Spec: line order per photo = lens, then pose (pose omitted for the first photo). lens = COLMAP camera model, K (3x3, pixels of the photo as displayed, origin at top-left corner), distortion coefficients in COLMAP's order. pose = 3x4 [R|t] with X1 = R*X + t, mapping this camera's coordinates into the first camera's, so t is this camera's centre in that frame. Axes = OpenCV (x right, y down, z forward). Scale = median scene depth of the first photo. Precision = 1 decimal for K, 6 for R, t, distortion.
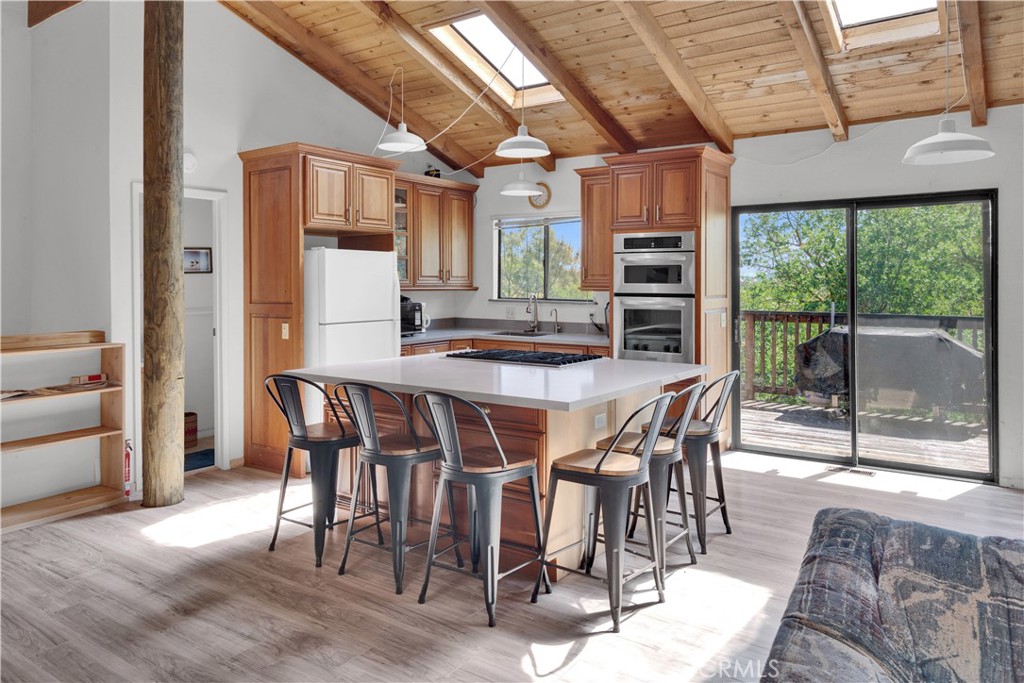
lens RADIAL K [[708.3, 0, 514.9], [0, 708.3, 282.0], [0, 0, 1]] dist [-0.000310, 0.000922]
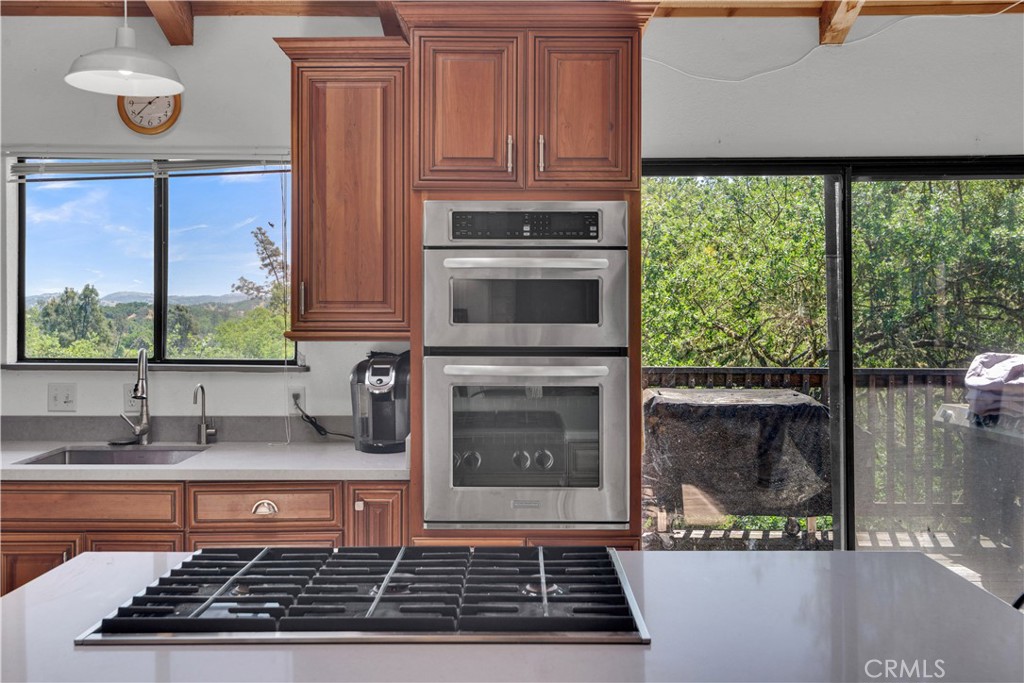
lens RADIAL K [[1024.1, 0, 523.7], [0, 1024.1, 314.4], [0, 0, 1]] dist [0.005436, 0.002950]
pose [[0.827481, -0.002488, 0.561488, -0.147445], [0.000360, 0.999992, 0.003901, -0.005810], [-0.561494, -0.003027, 0.827475, 0.515186]]
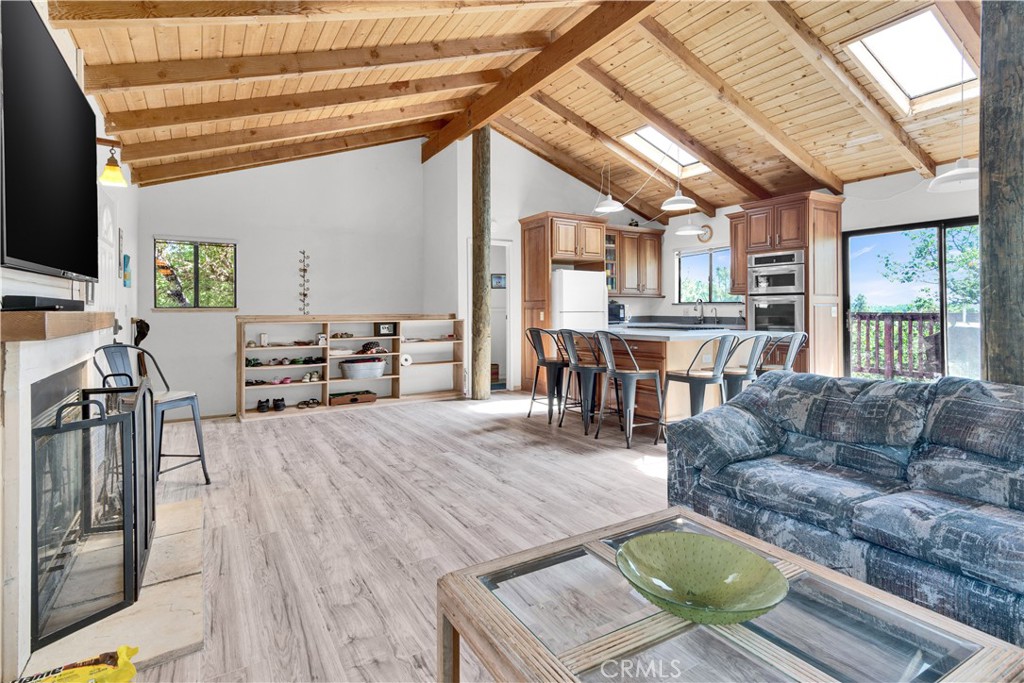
lens RADIAL K [[514.5, 0, 509.2], [0, 514.5, 310.9], [0, 0, 1]] dist [-0.000165, -0.000121]
pose [[0.914459, -0.001811, -0.404675, 0.124497], [0.002412, 0.999997, 0.000977, 0.051717], [0.404672, -0.001870, 0.914460, -0.223400]]
